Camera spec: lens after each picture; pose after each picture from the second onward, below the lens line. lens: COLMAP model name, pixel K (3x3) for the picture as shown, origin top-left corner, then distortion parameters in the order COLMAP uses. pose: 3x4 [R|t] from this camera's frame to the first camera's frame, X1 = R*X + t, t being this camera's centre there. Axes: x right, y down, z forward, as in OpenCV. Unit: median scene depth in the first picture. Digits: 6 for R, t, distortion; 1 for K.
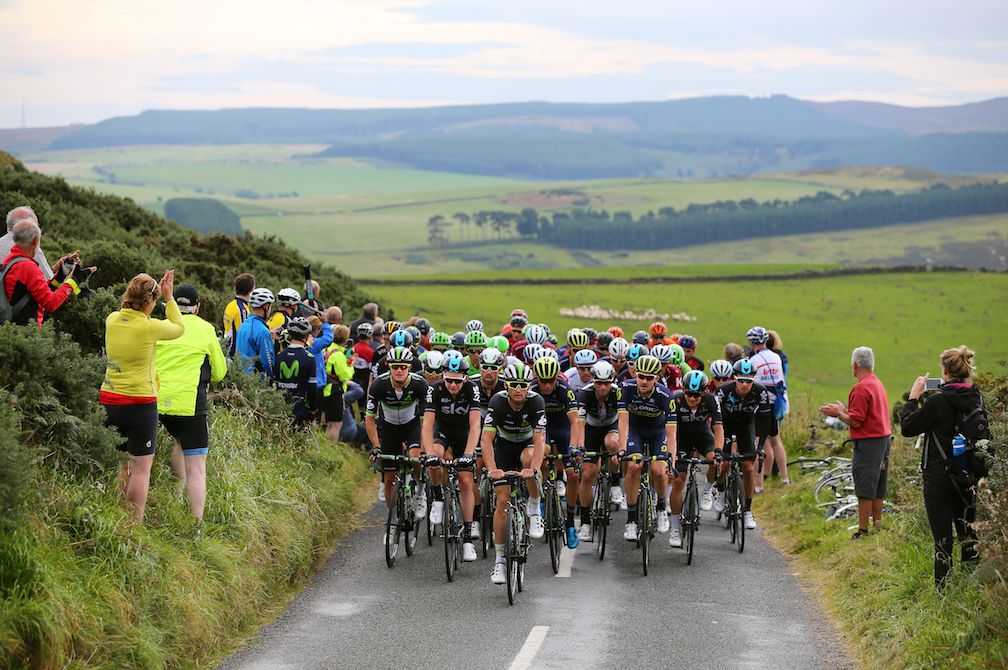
lens RADIAL K [[3542.6, 0, 518.9], [0, 3542.6, 314.8], [0, 0, 1]] dist [0.102669, 0.000000]
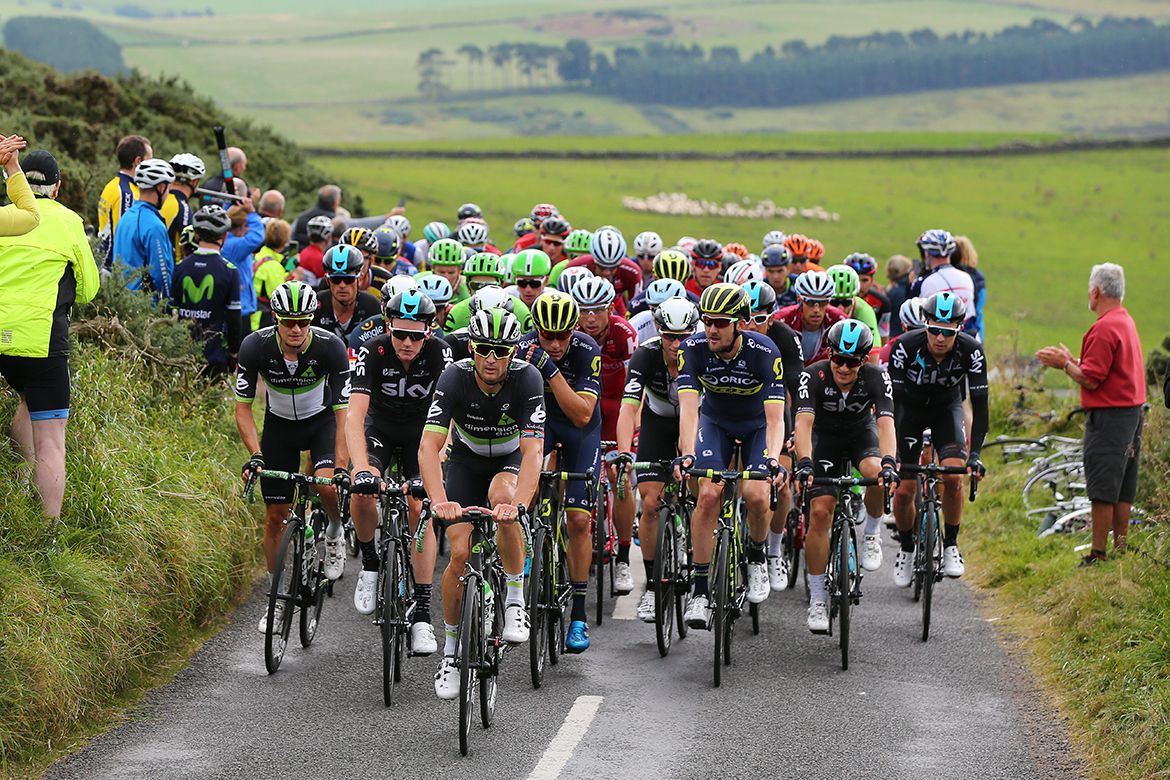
lens RADIAL K [[4111.9, 0, 582.2], [0, 4111.9, 447.5], [0, 0, 1]] dist [0.102669, 0.000000]
pose [[0.999547, 0.012190, 0.027521, -0.015853], [-0.013710, 0.998351, 0.055749, 0.001950], [-0.026796, -0.056101, 0.998065, 0.259537]]
